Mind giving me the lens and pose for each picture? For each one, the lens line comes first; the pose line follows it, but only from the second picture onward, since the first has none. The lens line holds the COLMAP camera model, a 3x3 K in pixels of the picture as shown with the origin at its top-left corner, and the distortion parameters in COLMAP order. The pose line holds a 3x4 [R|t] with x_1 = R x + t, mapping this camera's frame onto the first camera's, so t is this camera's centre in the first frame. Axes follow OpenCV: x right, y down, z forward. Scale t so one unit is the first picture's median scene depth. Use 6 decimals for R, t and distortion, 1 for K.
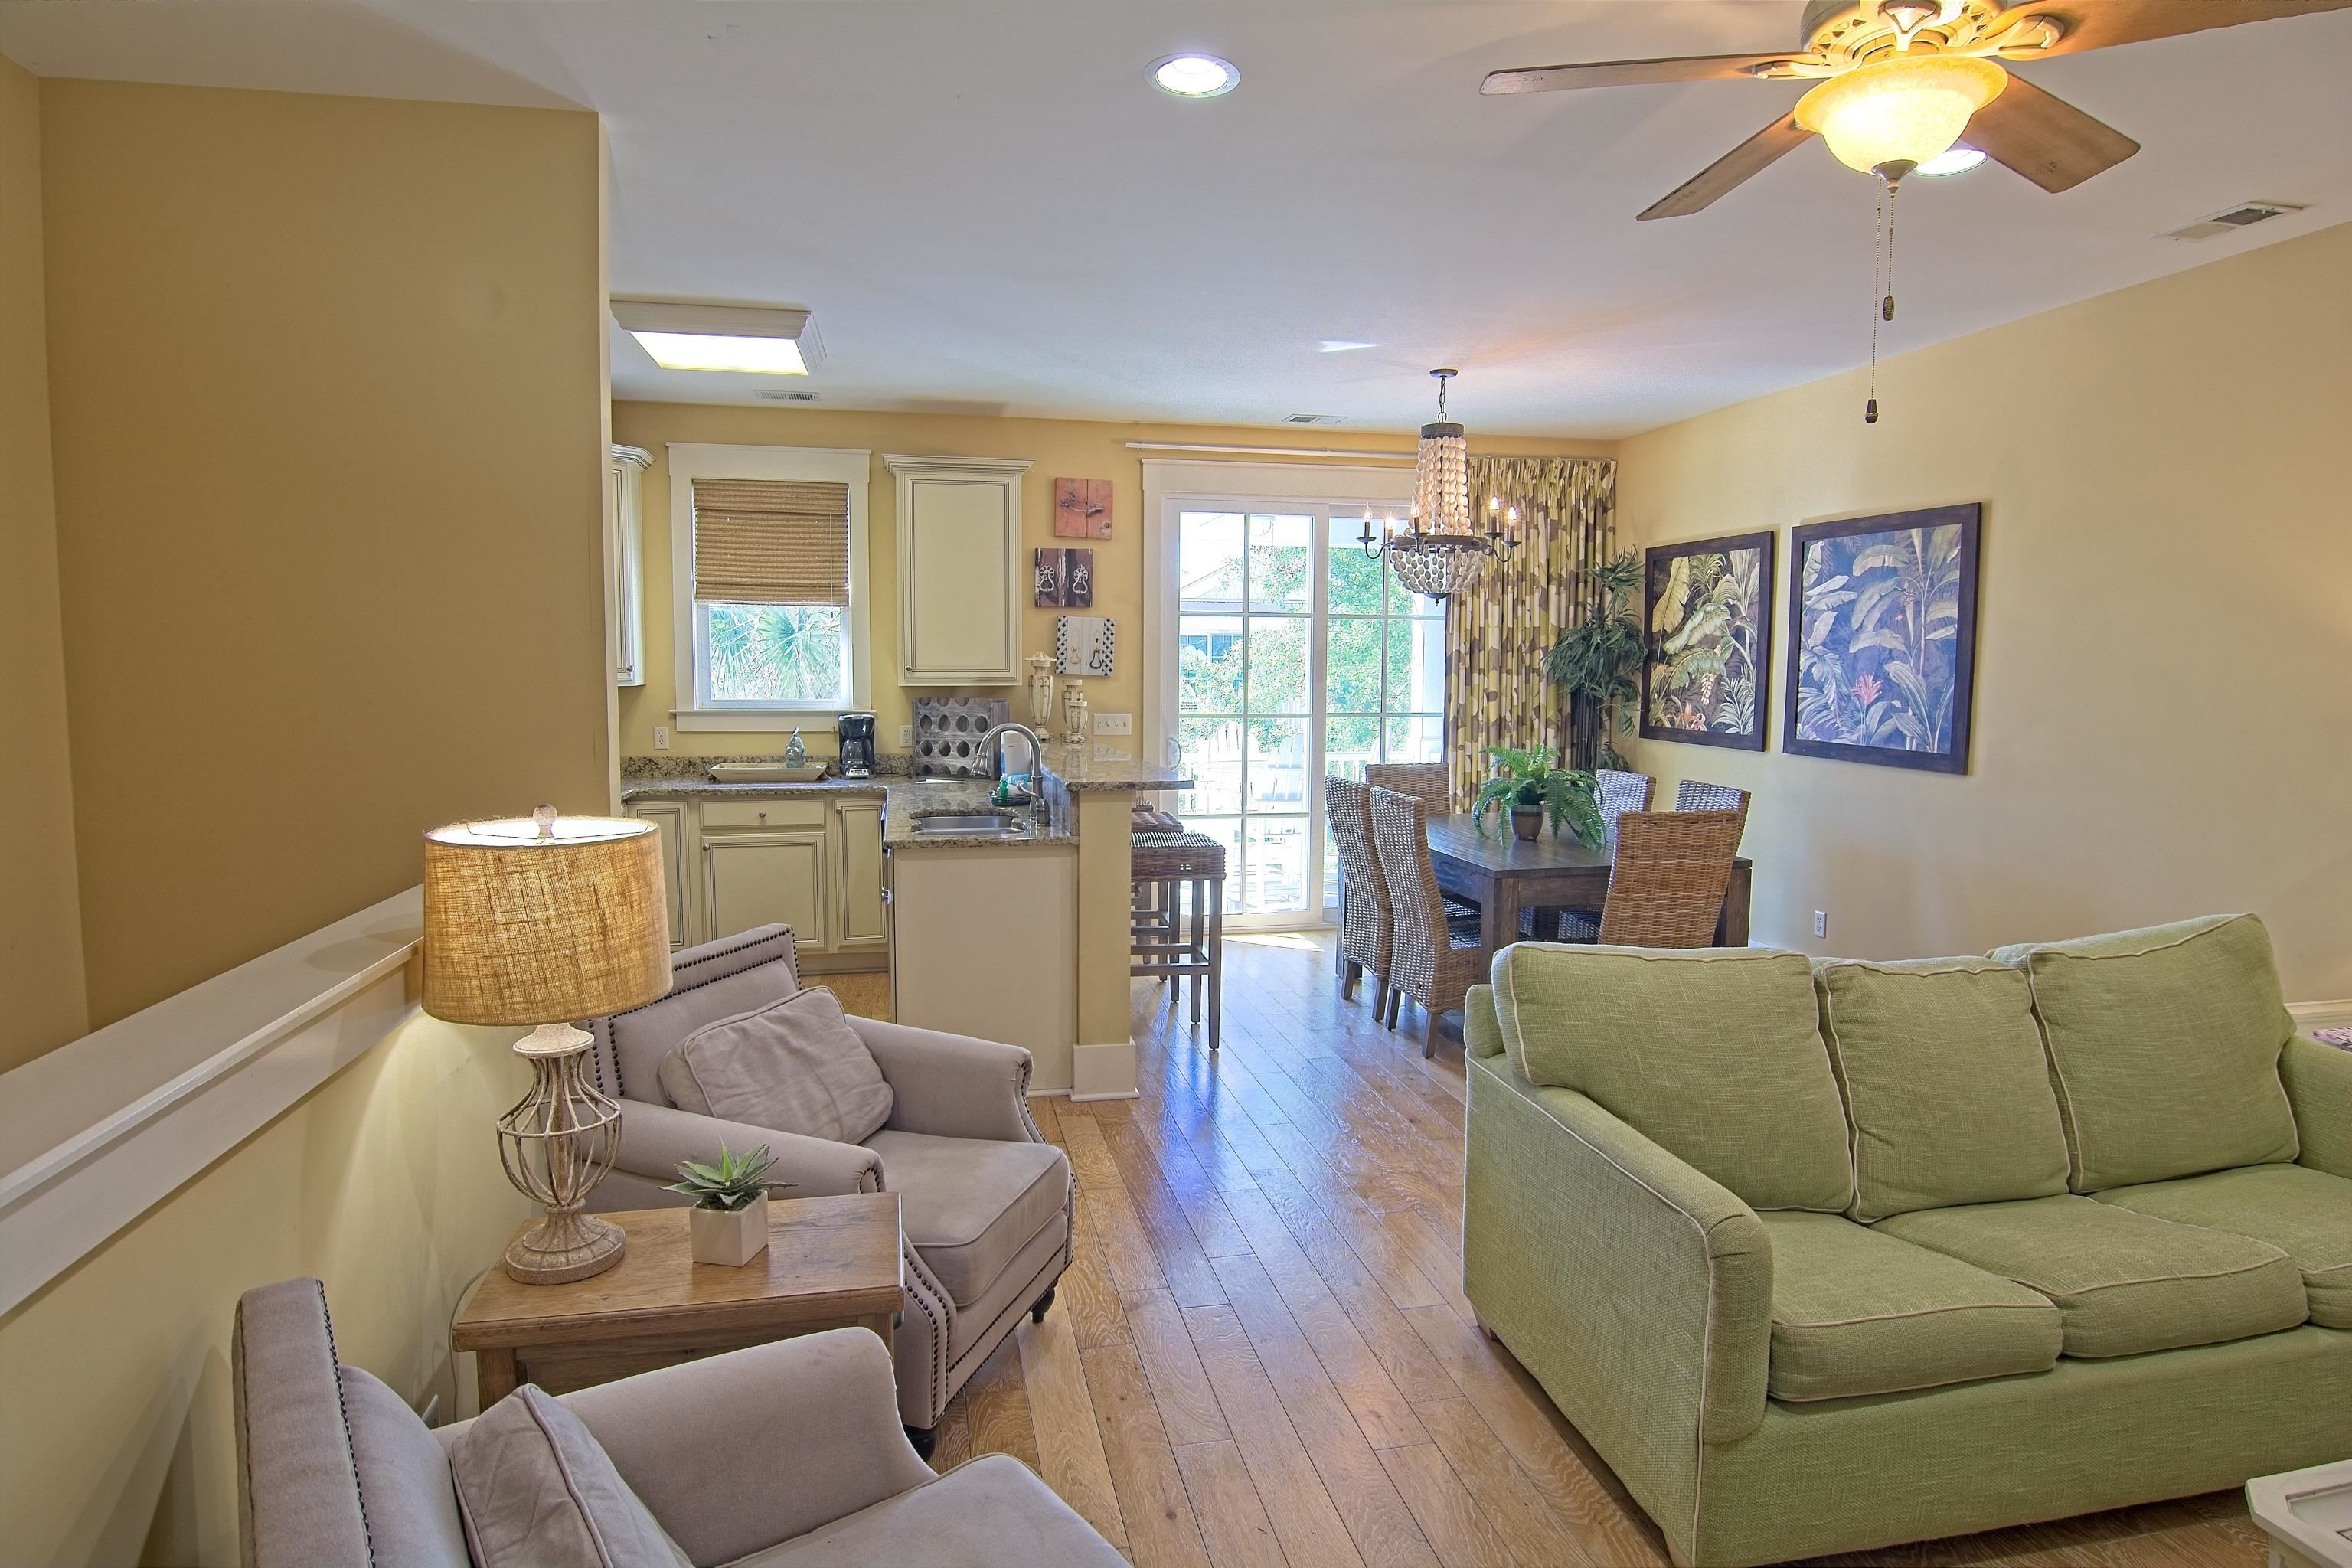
lens RADIAL K [[1257.8, 0, 1174.0], [0, 1257.8, 790.3], [0, 0, 1]] dist [-0.032068, -0.001115]
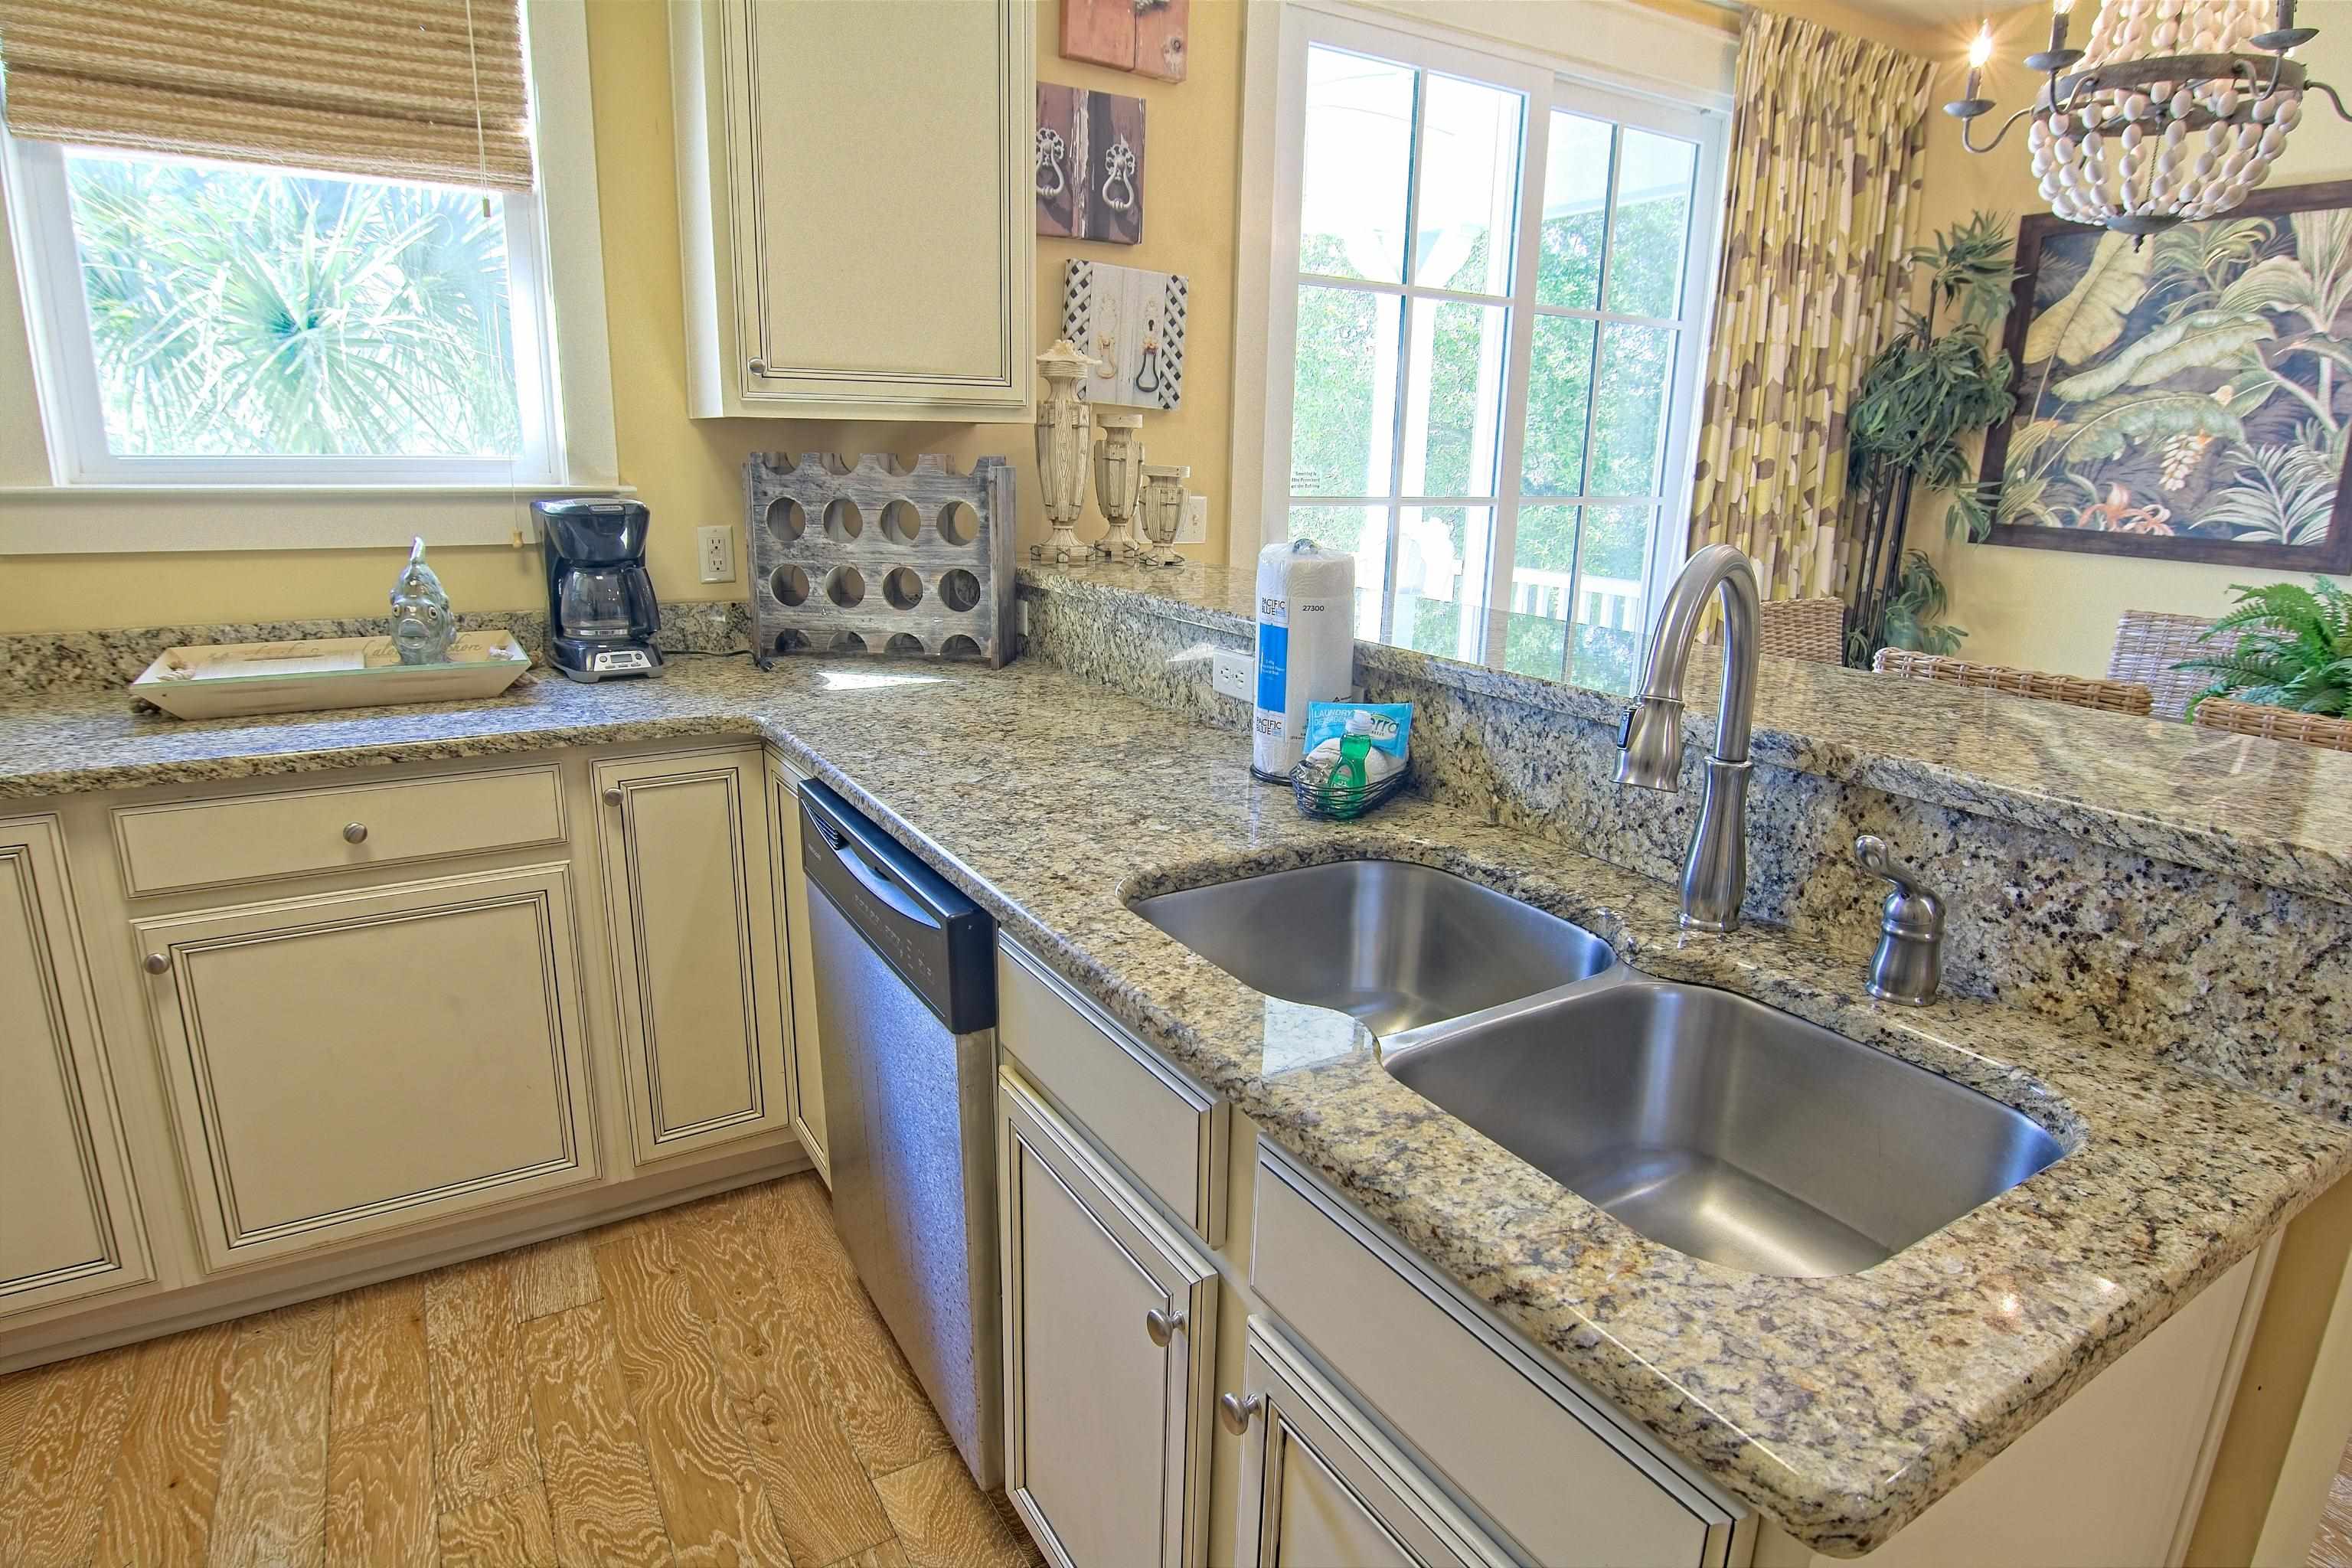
lens RADIAL K [[1257.8, 0, 1169.6], [0, 1257.8, 775.9], [0, 0, 1]] dist [-0.032068, -0.001115]
pose [[0.944344, -0.067755, 0.321908, -0.208387], [0.015797, 0.986770, 0.161353, -0.035078], [-0.328581, -0.147287, 0.932921, 0.574803]]
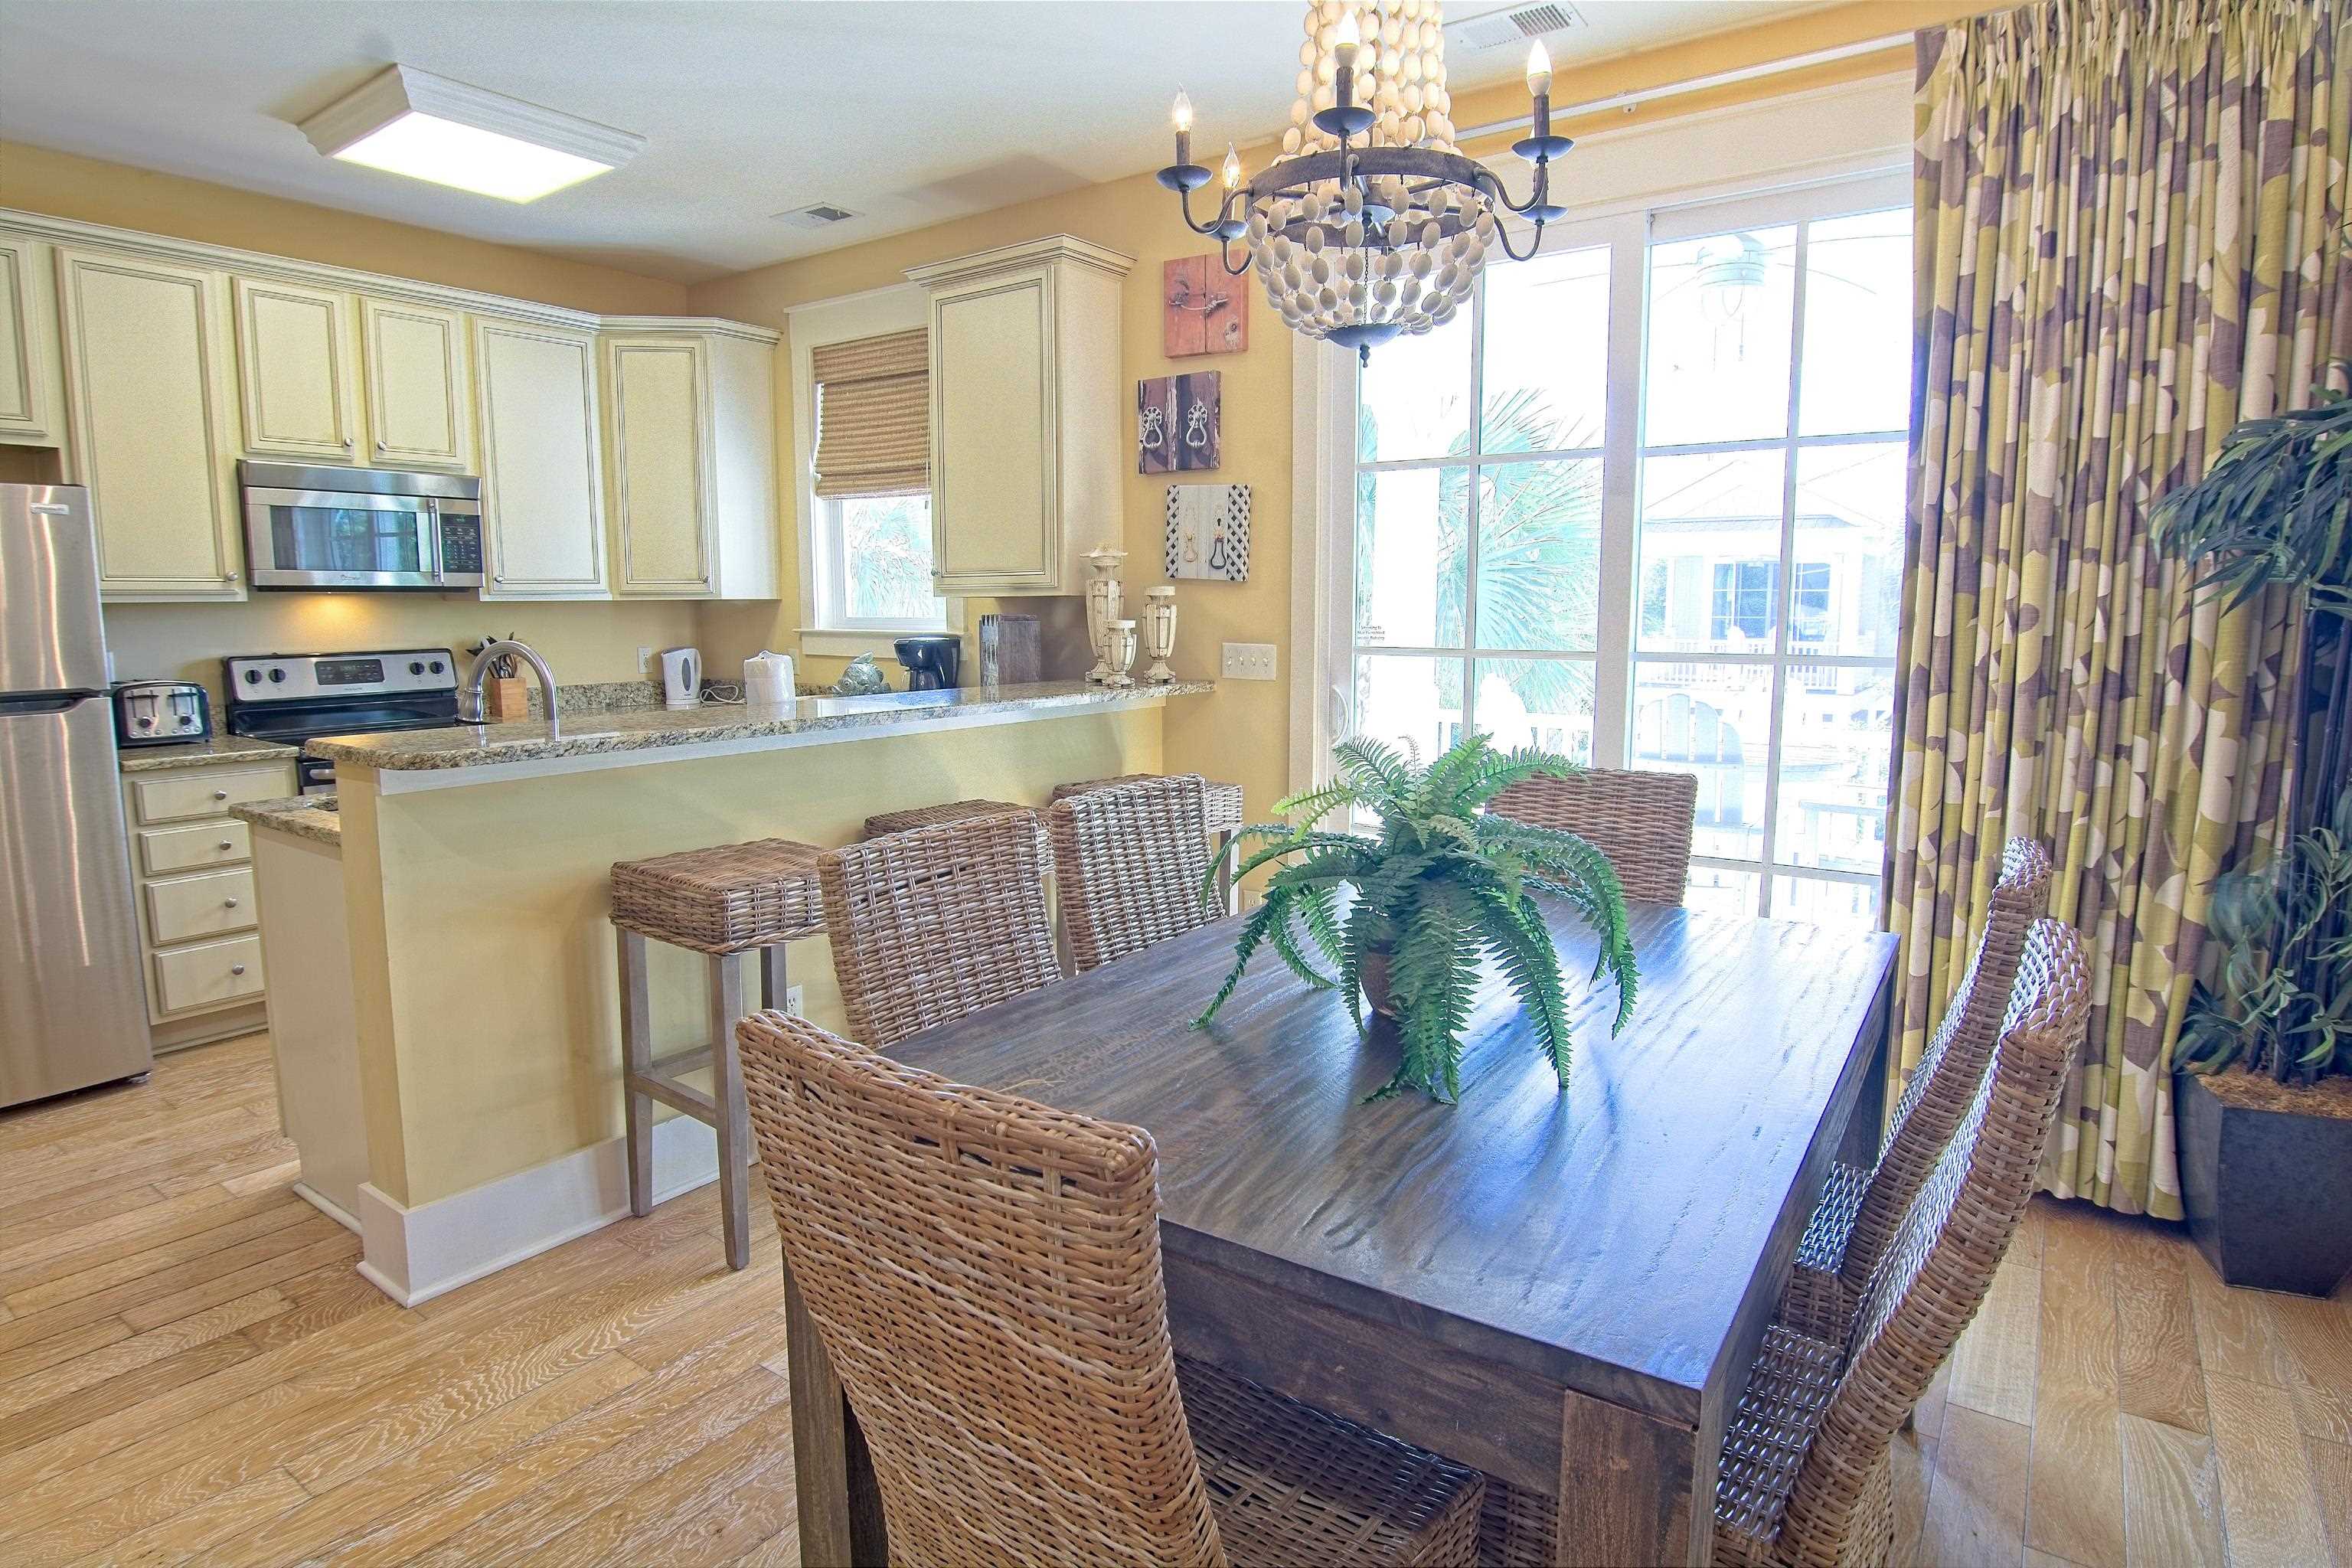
lens RADIAL K [[1257.8, 0, 1179.0], [0, 1257.8, 767.1], [0, 0, 1]] dist [-0.032068, -0.001115]
pose [[0.677264, 0.089876, -0.730230, 0.384398], [-0.065479, 0.995935, 0.061849, -0.037907], [0.732820, 0.005927, 0.680396, 0.579576]]
